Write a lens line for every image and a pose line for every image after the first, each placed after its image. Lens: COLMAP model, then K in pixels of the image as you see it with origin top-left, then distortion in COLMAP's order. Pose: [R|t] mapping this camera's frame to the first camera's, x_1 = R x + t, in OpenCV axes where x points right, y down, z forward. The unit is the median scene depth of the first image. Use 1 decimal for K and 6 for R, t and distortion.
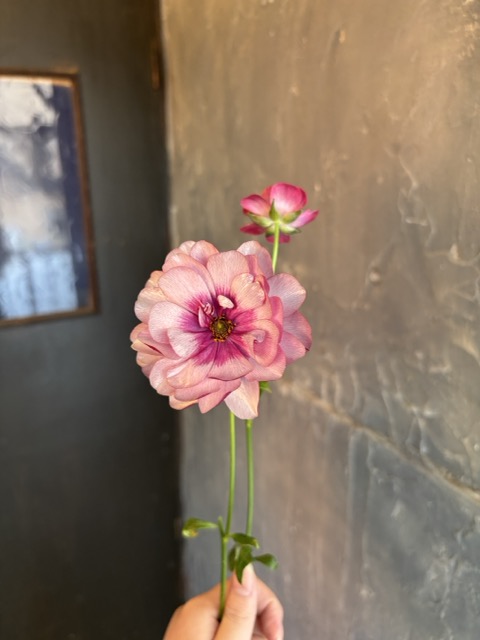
lens RADIAL K [[505.2, 0, 239.8], [0, 505.2, 321.1], [0, 0, 1]] dist [-0.002280, -0.024776]
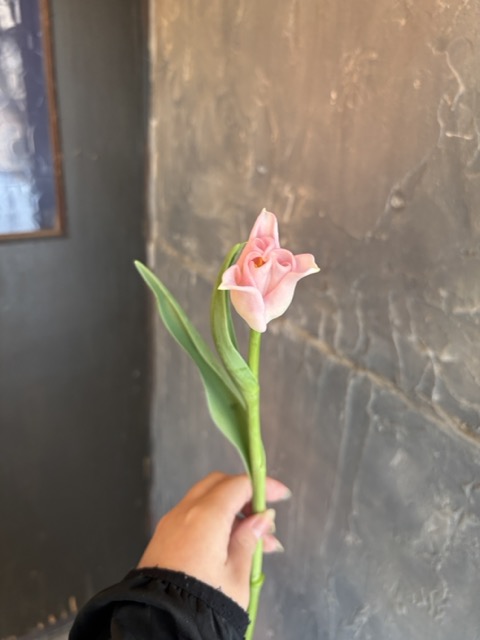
lens RADIAL K [[505.2, 0, 239.8], [0, 505.2, 321.1], [0, 0, 1]] dist [-0.002280, -0.024776]
pose [[0.996592, 0.036032, 0.074202, -0.059365], [-0.044506, 0.992263, 0.115903, 0.026657], [-0.069451, -0.118810, 0.990485, 0.129024]]
